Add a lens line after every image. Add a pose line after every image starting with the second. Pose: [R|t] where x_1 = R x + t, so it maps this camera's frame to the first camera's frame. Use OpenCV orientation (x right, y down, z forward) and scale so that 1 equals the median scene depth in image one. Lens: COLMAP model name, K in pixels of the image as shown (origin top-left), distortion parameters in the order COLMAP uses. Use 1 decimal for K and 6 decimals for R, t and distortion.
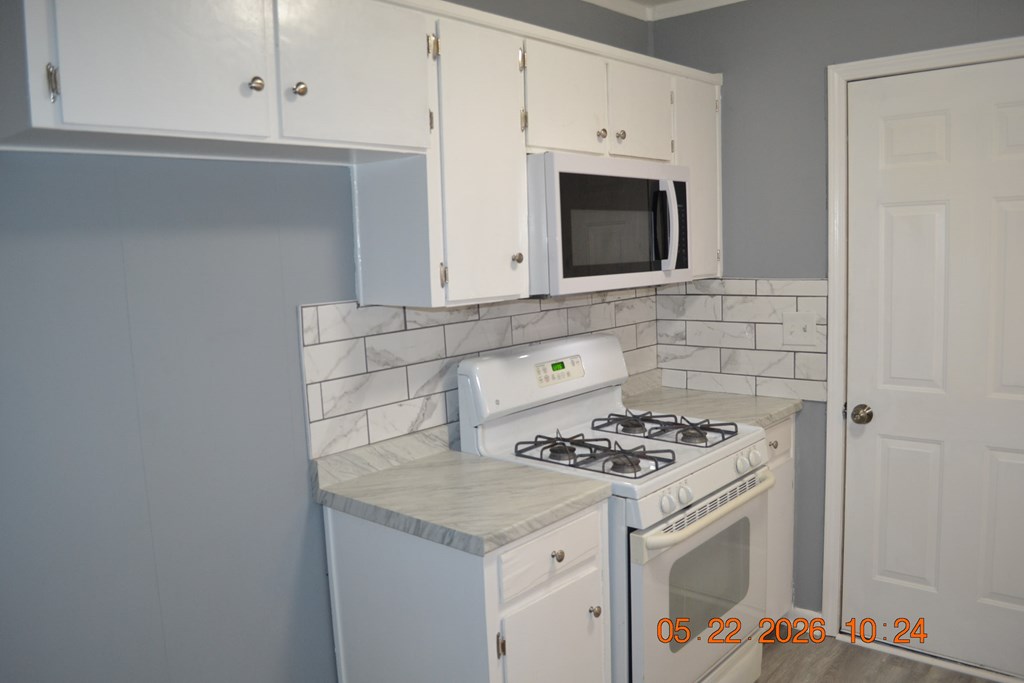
lens RADIAL K [[820.3, 0, 509.2], [0, 820.3, 348.8], [0, 0, 1]] dist [-0.083353, 0.012444]
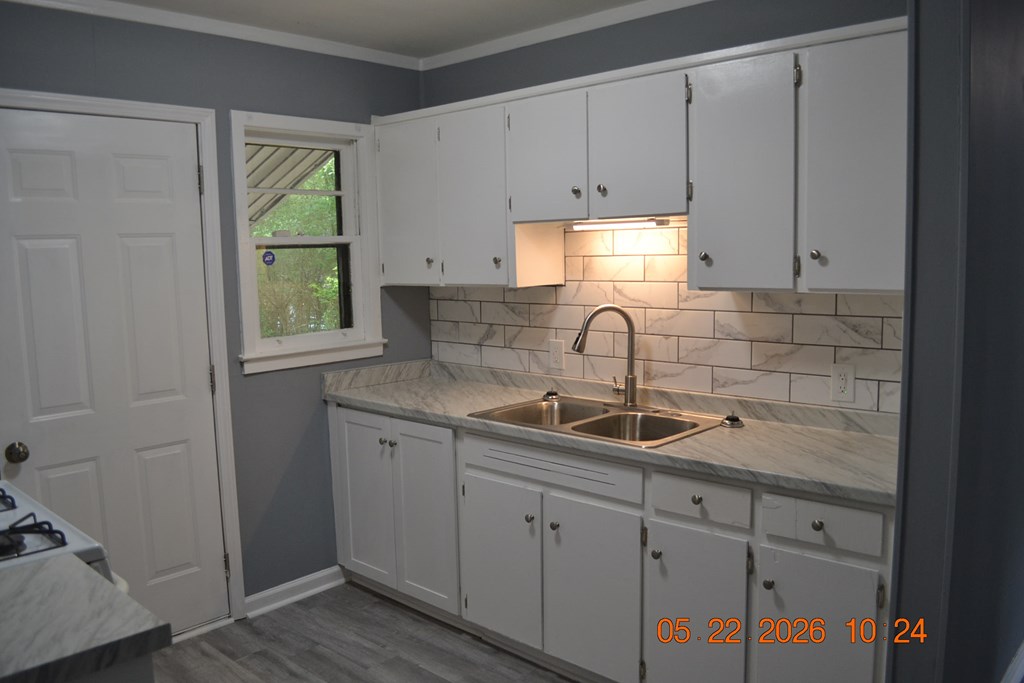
lens RADIAL K [[820.3, 0, 509.2], [0, 820.3, 348.8], [0, 0, 1]] dist [-0.083353, 0.012444]
pose [[0.021580, -0.081225, 0.996462, -0.530356], [0.145774, 0.986298, 0.077240, -0.031570], [-0.989082, 0.143592, 0.033125, 0.403358]]
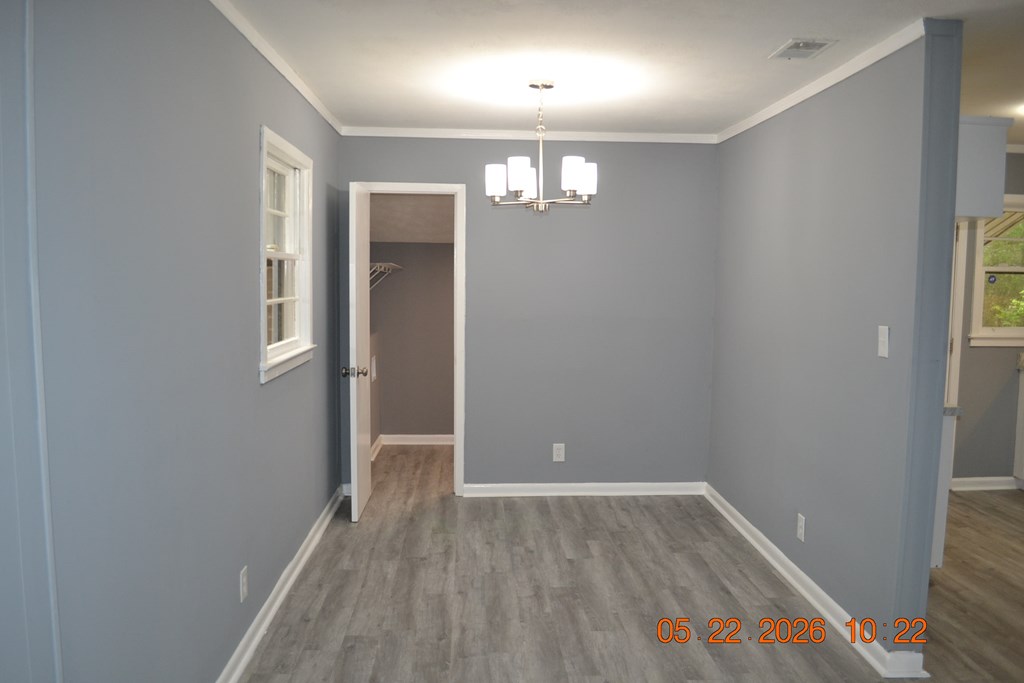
lens RADIAL K [[820.3, 0, 509.2], [0, 820.3, 348.8], [0, 0, 1]] dist [-0.083353, 0.012444]
pose [[0.714501, -0.019902, 0.699351, -1.645095], [0.048921, 0.998570, -0.021564, 0.038212], [-0.697922, 0.049621, 0.714453, 0.196669]]
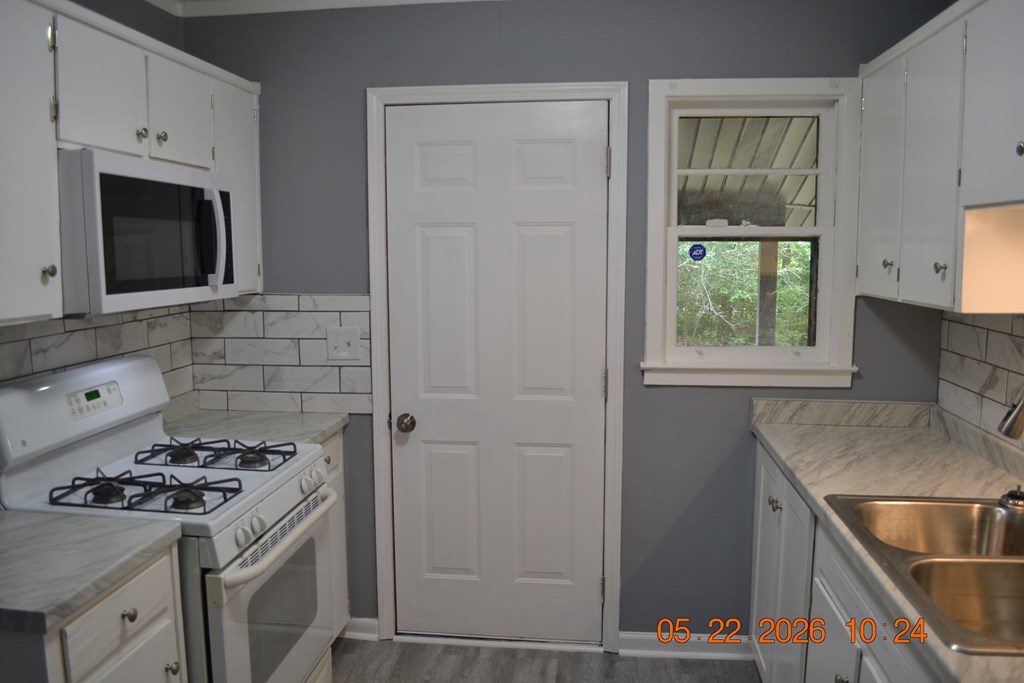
lens RADIAL K [[820.3, 0, 509.2], [0, 820.3, 348.8], [0, 0, 1]] dist [-0.083353, 0.012444]
pose [[0.821295, -0.032285, 0.569590, -0.061705], [0.041131, 0.999150, -0.002674, -0.007702], [-0.569019, 0.025624, 0.821925, 0.048666]]
